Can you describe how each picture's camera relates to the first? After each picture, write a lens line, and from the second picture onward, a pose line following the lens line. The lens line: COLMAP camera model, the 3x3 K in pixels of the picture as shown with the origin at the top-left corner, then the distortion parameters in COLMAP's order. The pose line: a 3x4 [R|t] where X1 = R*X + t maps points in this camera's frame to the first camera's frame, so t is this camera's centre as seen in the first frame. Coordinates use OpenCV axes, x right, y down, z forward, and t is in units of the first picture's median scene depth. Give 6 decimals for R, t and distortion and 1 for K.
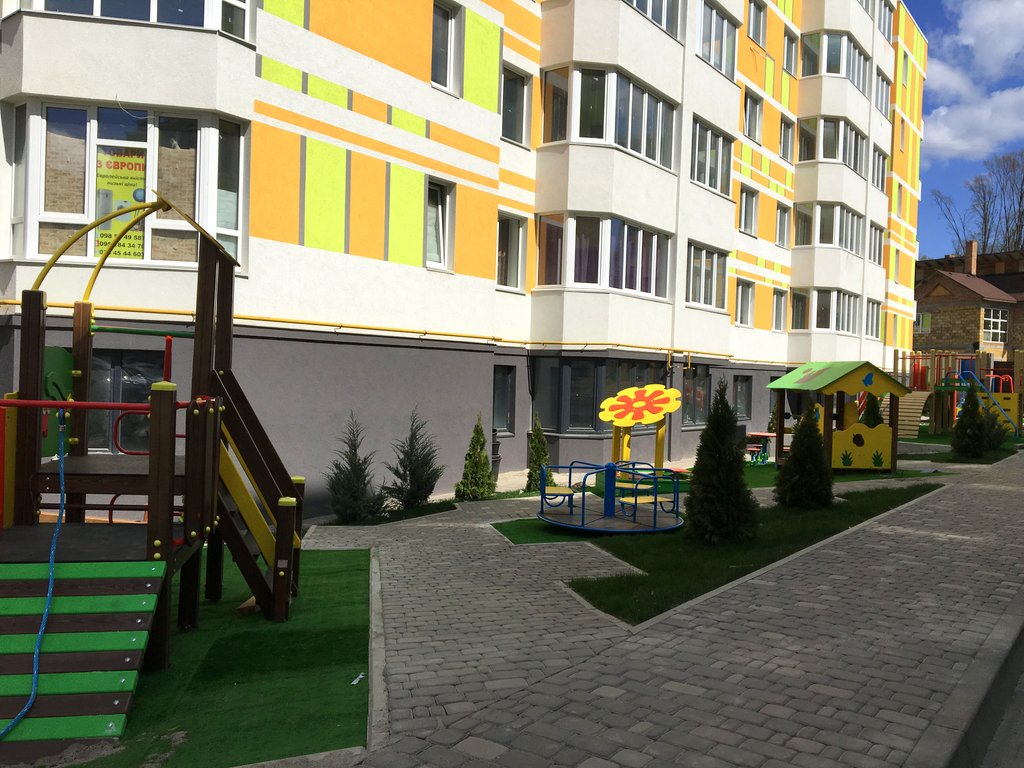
lens RADIAL K [[875.2, 0, 511.8], [0, 875.2, 364.4], [0, 0, 1]] dist [0.106694, -0.153218]
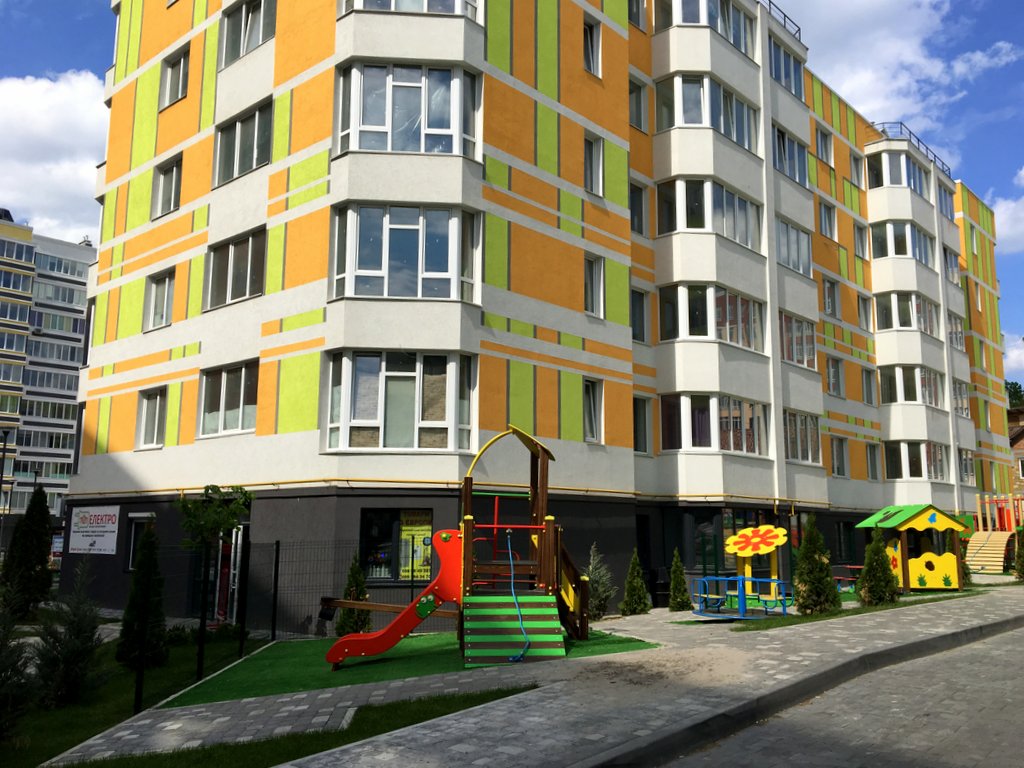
lens RADIAL K [[875.2, 0, 511.8], [0, 875.2, 364.4], [0, 0, 1]] dist [0.106694, -0.153218]
pose [[0.993682, -0.045092, -0.102777, -0.072194], [0.026325, 0.983836, -0.177127, 0.009871], [0.109102, 0.173302, 0.978807, -0.401263]]
